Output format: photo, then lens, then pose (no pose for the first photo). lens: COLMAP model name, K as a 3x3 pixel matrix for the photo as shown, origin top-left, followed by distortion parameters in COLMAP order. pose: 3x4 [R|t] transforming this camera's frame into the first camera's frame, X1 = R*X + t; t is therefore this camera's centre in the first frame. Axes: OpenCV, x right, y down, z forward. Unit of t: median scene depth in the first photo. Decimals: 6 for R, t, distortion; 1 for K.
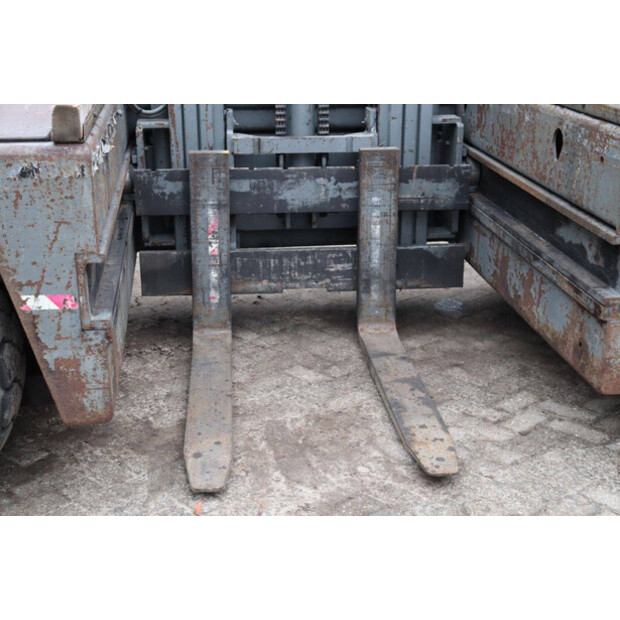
lens RADIAL K [[939.1, 0, 310.2], [0, 939.1, 309.5], [0, 0, 1]] dist [0.150375, 0.000000]
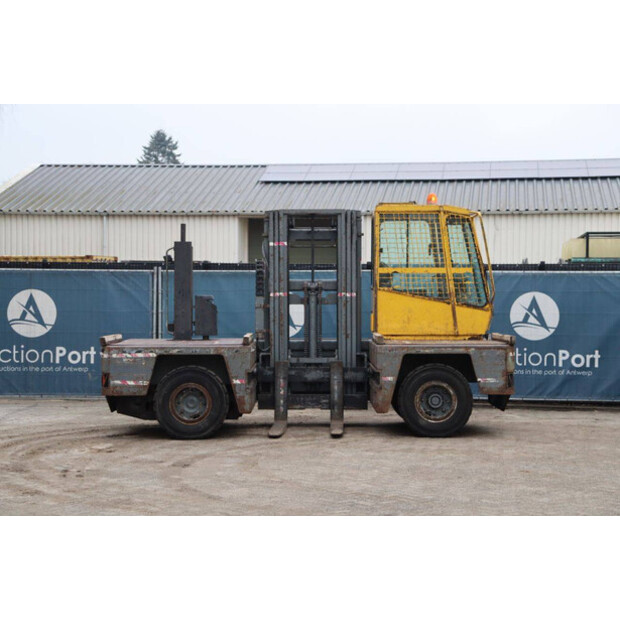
lens RADIAL K [[1235.5, 0, 308.1], [0, 1235.5, 308.6], [0, 0, 1]] dist [0.305063, 0.000000]
pose [[0.991805, -0.001123, -0.127754, 0.489810], [-0.040526, 0.945556, -0.322926, 0.962964], [0.121161, 0.325457, 0.937762, -2.815928]]
